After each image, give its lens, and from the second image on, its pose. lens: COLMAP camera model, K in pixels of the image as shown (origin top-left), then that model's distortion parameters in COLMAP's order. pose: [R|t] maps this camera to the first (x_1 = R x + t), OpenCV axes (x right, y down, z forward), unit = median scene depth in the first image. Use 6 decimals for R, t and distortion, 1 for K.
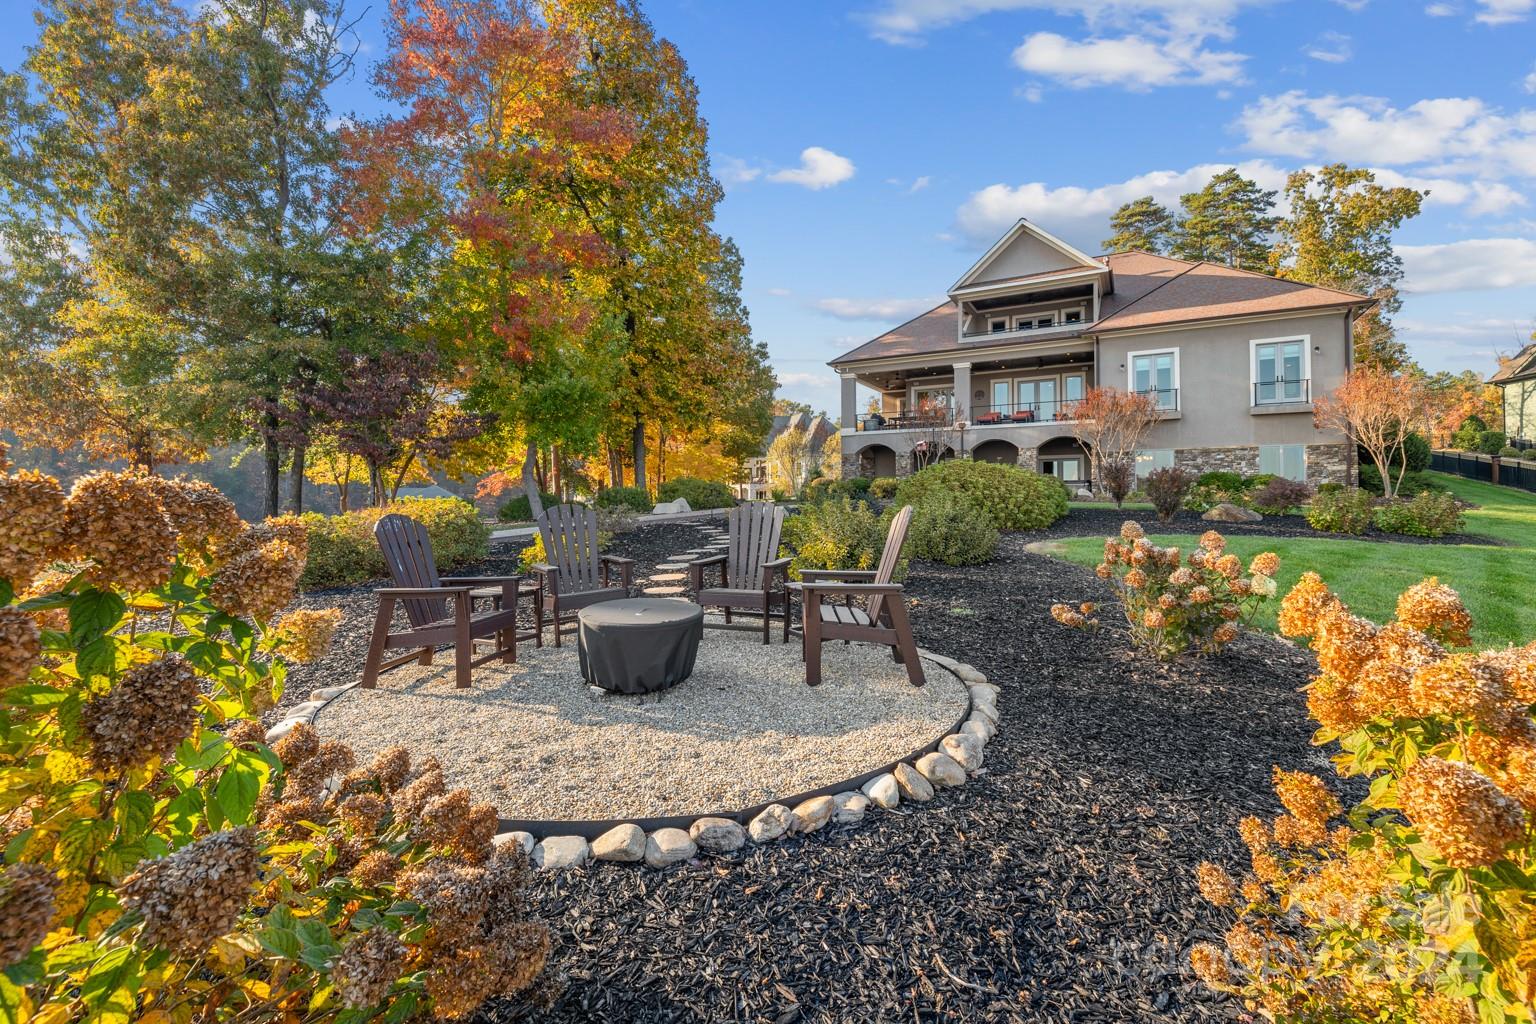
lens RADIAL K [[661.9, 0, 760.2], [0, 661.9, 486.5], [0, 0, 1]] dist [-0.003580, -0.000188]
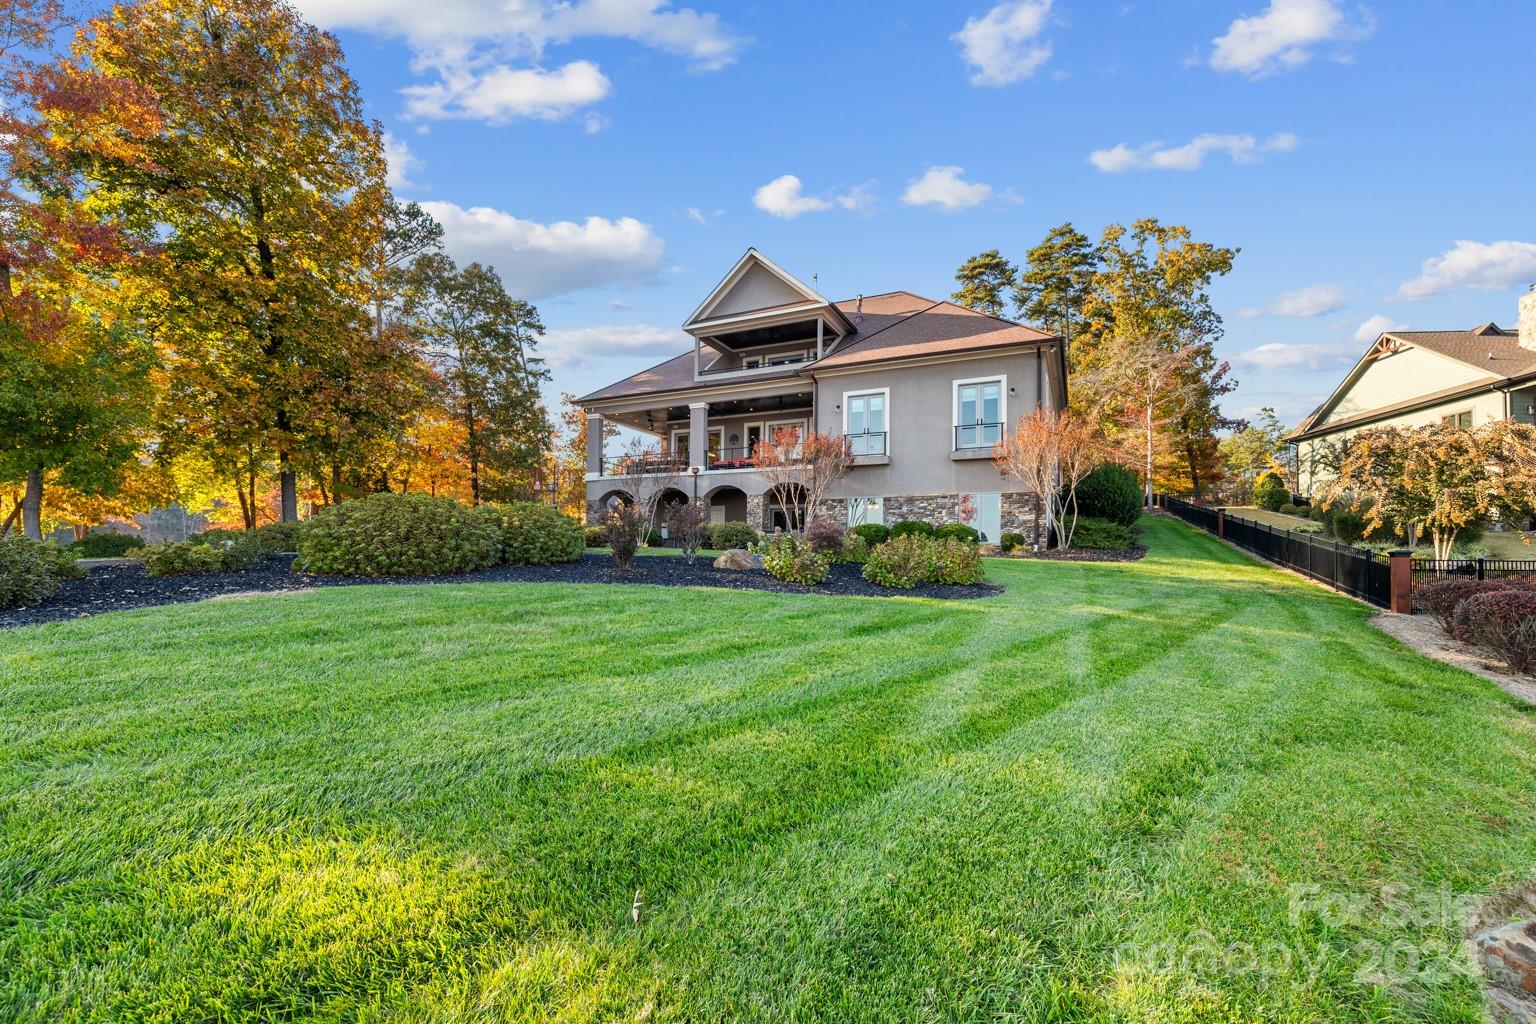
lens RADIAL K [[661.9, 0, 767.9], [0, 661.9, 537.4], [0, 0, 1]] dist [-0.003580, -0.000188]
pose [[0.998145, 0.011393, 0.059808, 0.352710], [-0.010715, 0.999875, -0.011643, 0.011351], [-0.059933, 0.010980, 0.998142, 0.070685]]
